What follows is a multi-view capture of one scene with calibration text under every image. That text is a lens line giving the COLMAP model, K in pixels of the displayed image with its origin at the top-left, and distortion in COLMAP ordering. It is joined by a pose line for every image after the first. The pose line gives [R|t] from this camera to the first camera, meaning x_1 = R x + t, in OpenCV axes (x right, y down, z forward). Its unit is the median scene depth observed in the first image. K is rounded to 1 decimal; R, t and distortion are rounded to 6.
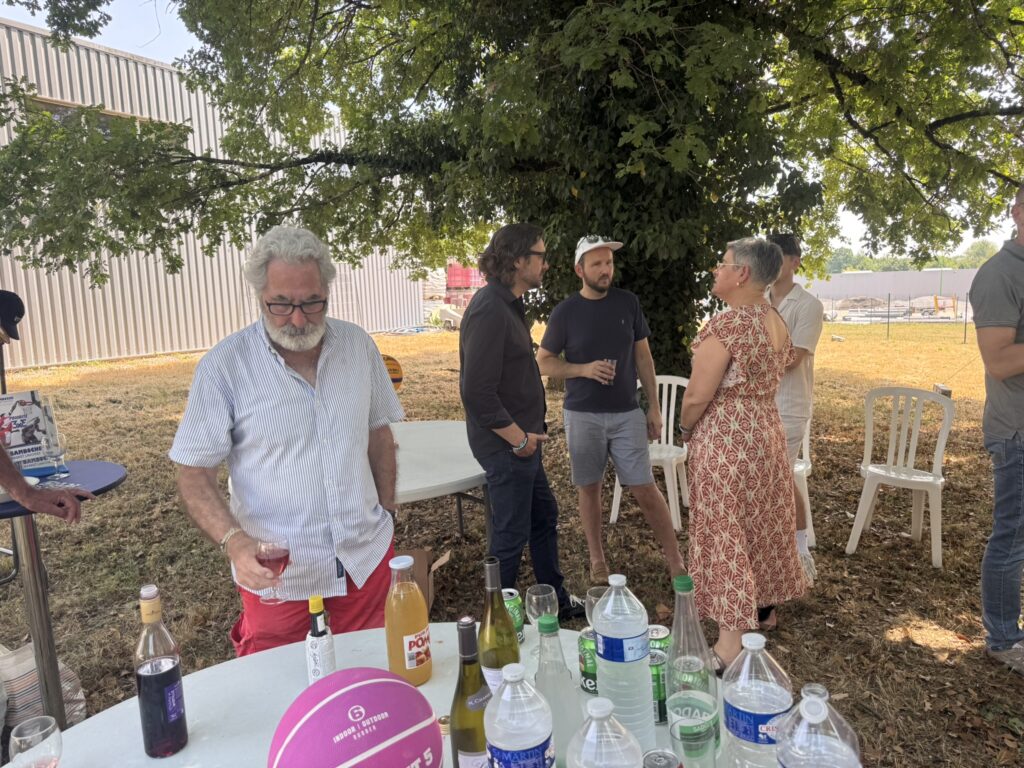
lens RADIAL K [[721.9, 0, 511.5], [0, 721.9, 389.9], [0, 0, 1]] dist [0.043090, -0.055831]
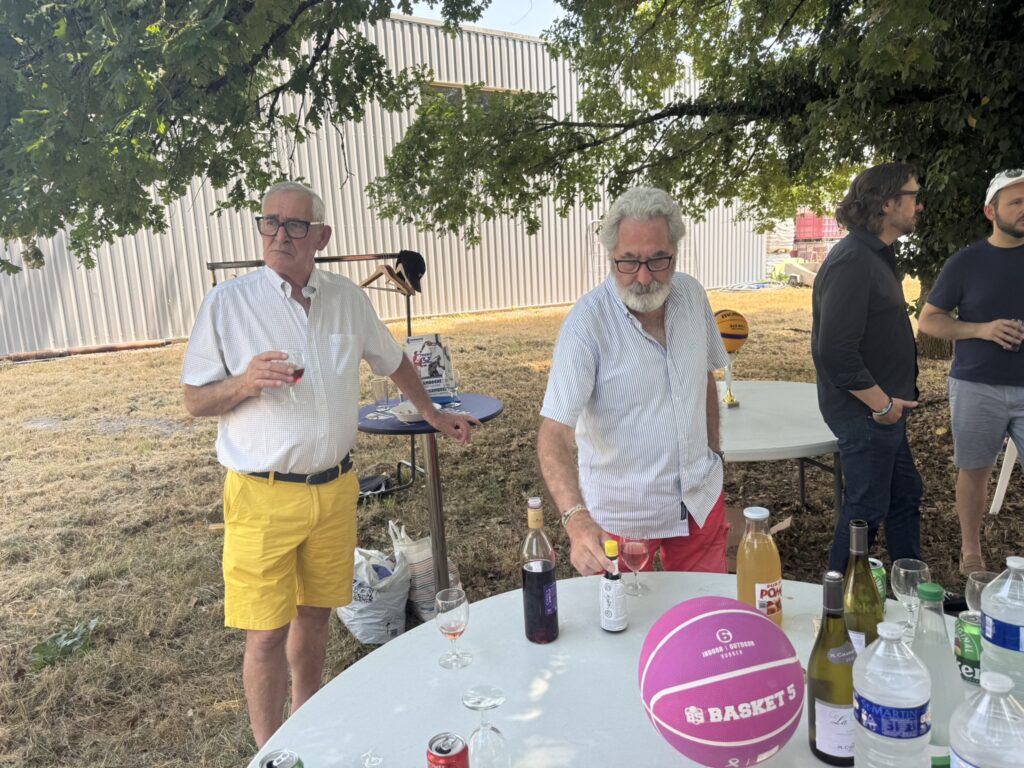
lens RADIAL K [[721.9, 0, 504.0], [0, 721.9, 389.0], [0, 0, 1]] dist [0.043090, -0.055831]
pose [[0.895595, 0.069037, -0.439481, -0.009103], [-0.043476, 0.996739, 0.067976, 0.003150], [0.442740, -0.041772, 0.895676, -0.016157]]
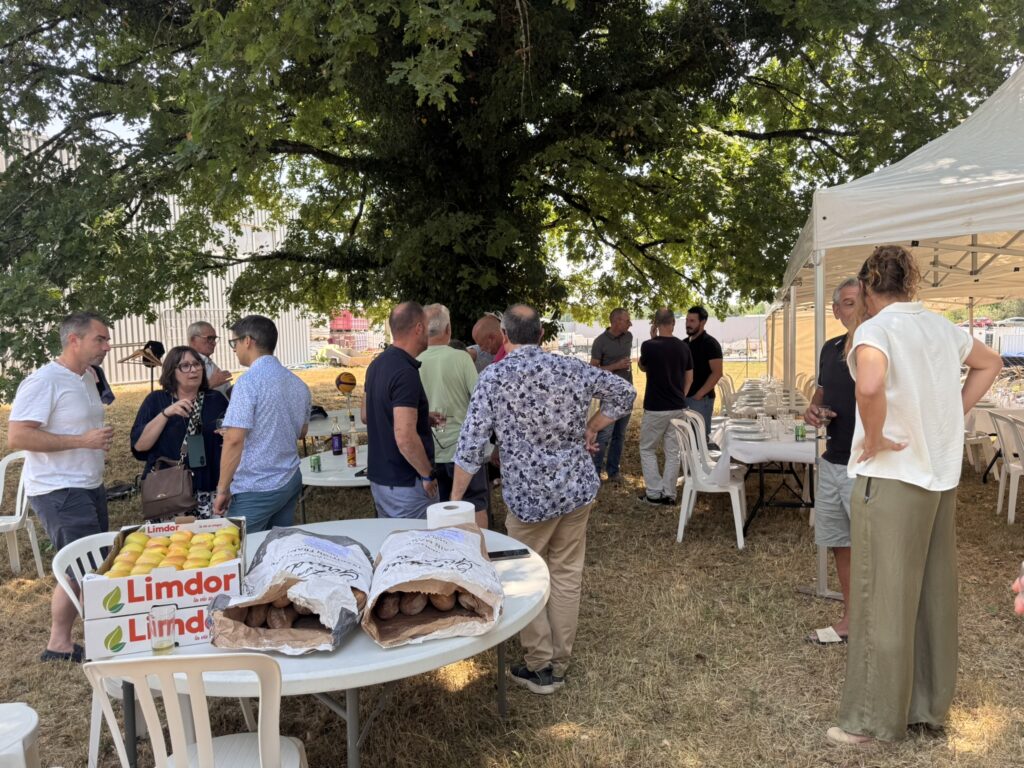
lens RADIAL K [[721.9, 0, 517.7], [0, 721.9, 381.5], [0, 0, 1]] dist [0.043090, -0.055831]
pose [[0.982000, -0.004140, 0.188834, -0.073812], [0.016644, 0.997768, -0.064676, 0.104339], [-0.188145, 0.066655, 0.979877, -0.979975]]
